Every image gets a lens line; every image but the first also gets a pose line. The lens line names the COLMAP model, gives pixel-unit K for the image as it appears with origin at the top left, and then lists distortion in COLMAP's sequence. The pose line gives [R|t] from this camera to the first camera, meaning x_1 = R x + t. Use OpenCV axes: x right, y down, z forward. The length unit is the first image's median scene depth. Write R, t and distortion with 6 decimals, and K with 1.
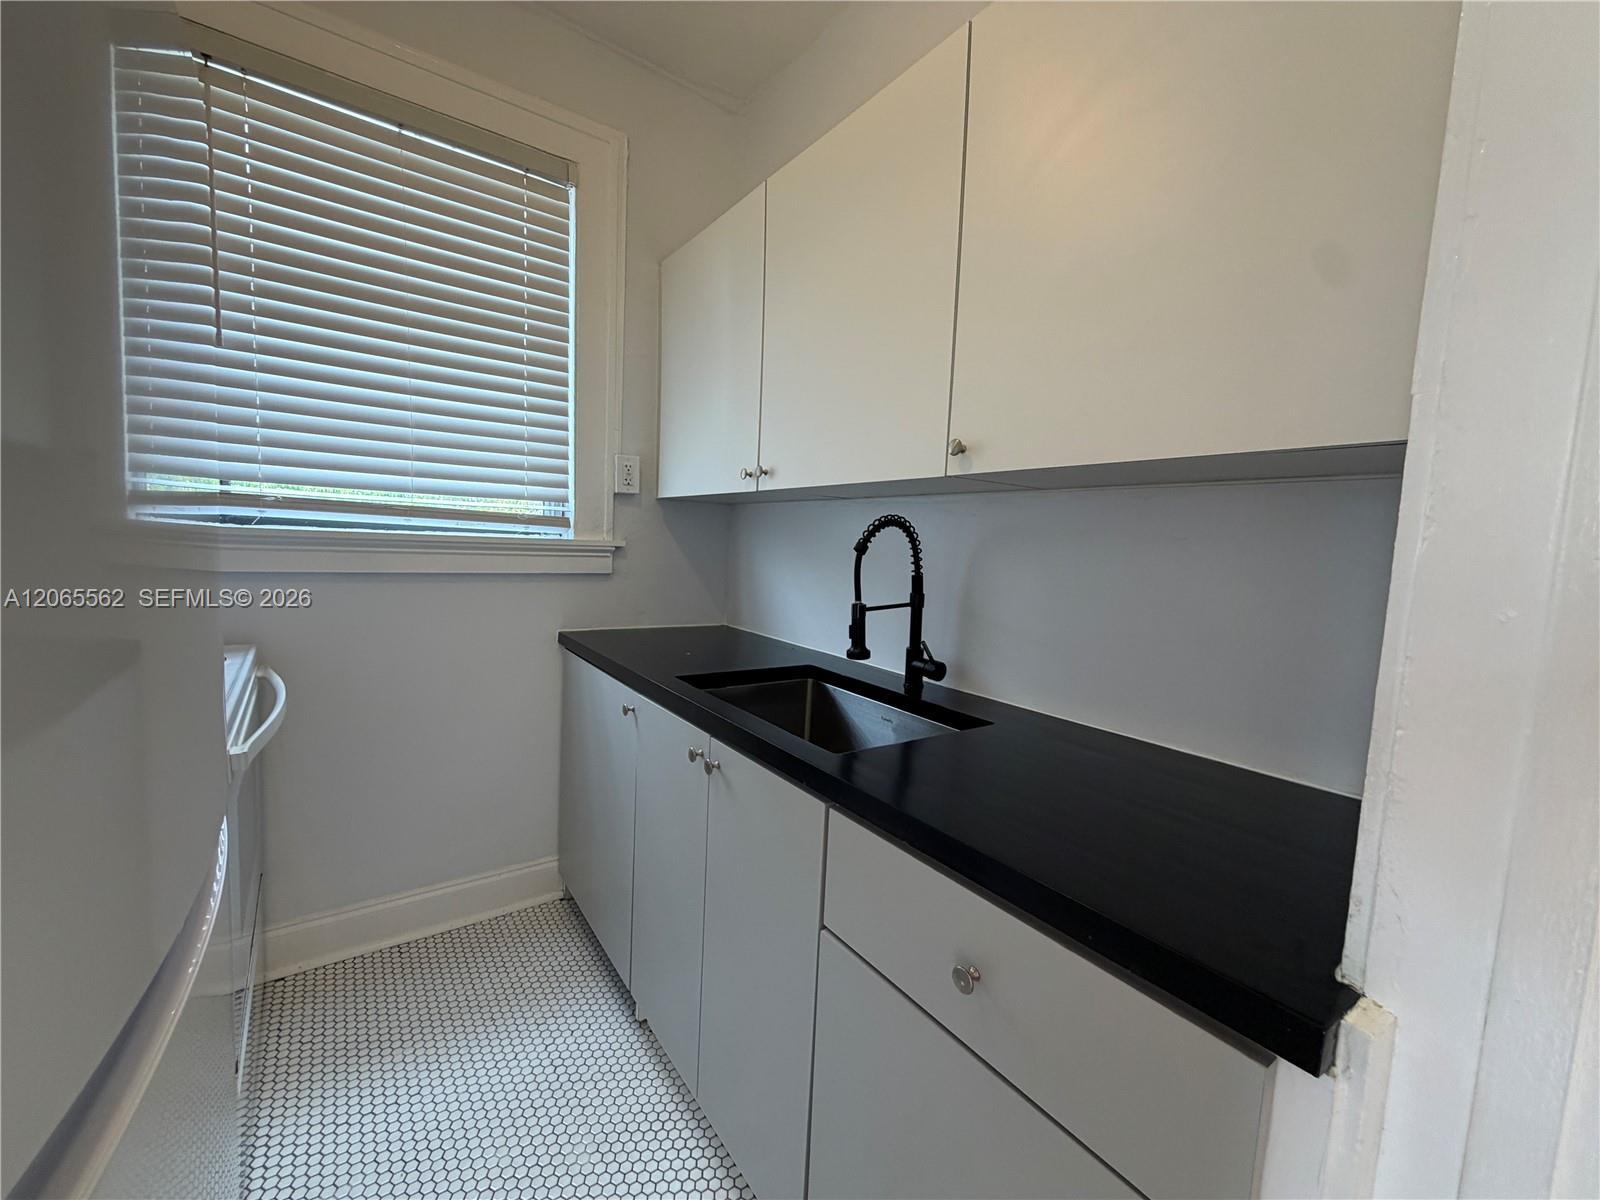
lens RADIAL K [[668.7, 0, 800.0], [0, 668.7, 600.0], [0, 0, 1]] dist [0.000750, -0.000261]
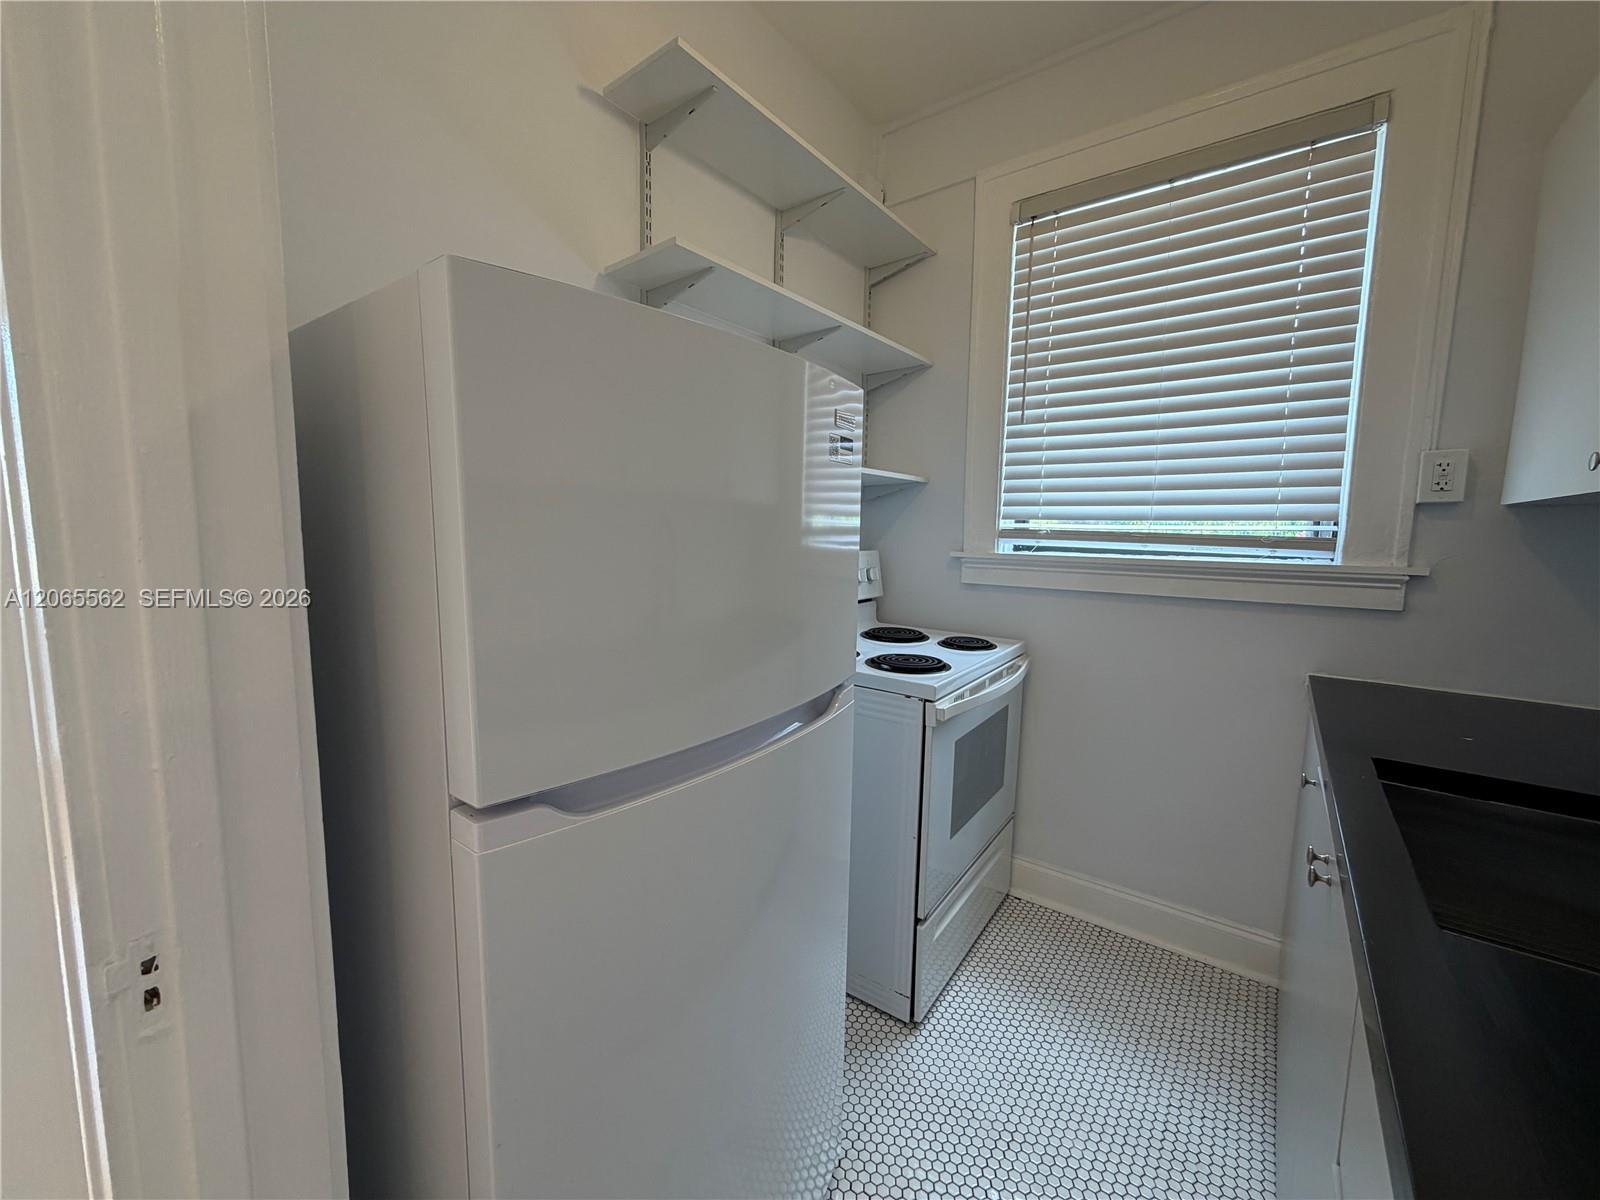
lens RADIAL K [[624.3, 0, 788.2], [0, 624.3, 606.1], [0, 0, 1]] dist [0.000027, -0.000132]
pose [[0.287393, 0.067037, -0.955464, 0.205476], [-0.099378, 0.994251, 0.039867, -0.005285], [0.952643, 0.083494, 0.292403, 0.153738]]
